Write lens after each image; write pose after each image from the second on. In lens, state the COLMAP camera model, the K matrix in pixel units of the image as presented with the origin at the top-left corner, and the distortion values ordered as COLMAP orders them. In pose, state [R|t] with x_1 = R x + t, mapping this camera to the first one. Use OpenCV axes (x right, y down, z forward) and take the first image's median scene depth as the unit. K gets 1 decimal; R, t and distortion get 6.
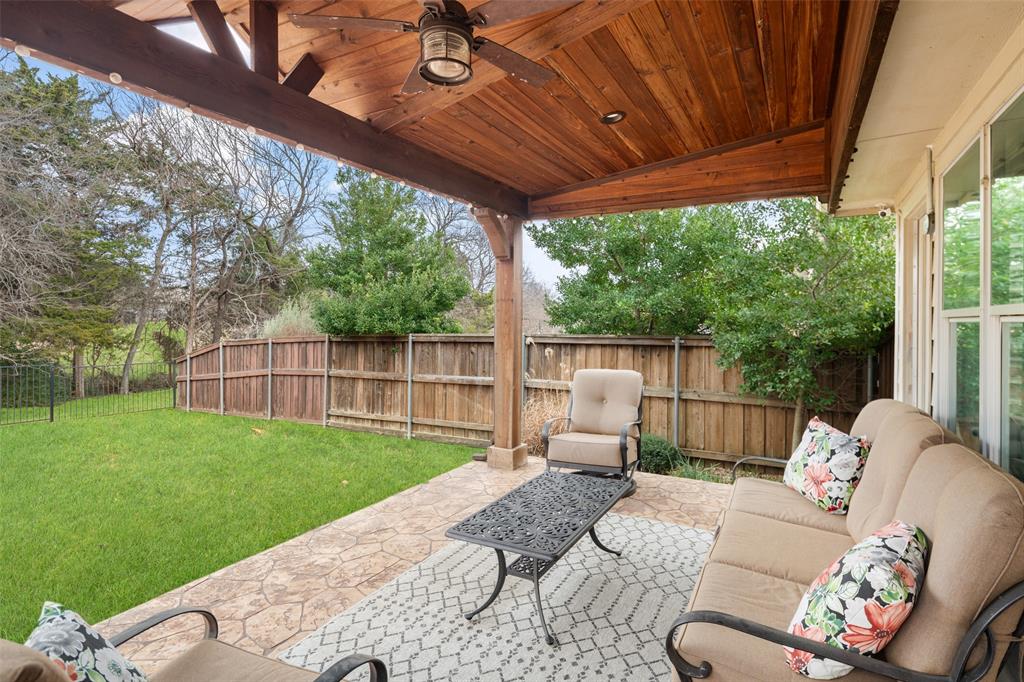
lens RADIAL K [[501.7, 0, 521.7], [0, 501.7, 309.2], [0, 0, 1]] dist [-0.000215, -0.000468]
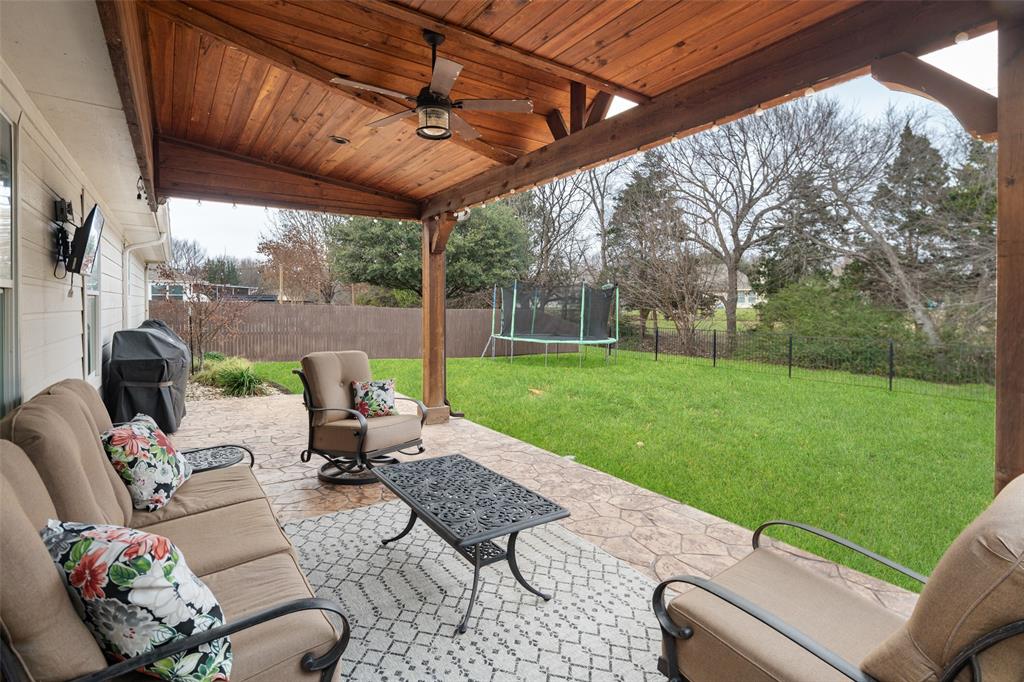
lens RADIAL K [[501.7, 0, 521.7], [0, 501.7, 309.2], [0, 0, 1]] dist [-0.000215, -0.000468]
pose [[-0.445522, 0.001342, -0.895270, 0.849684], [0.017287, 0.999825, -0.007104, 0.055527], [0.895104, -0.018641, -0.445468, 1.521715]]
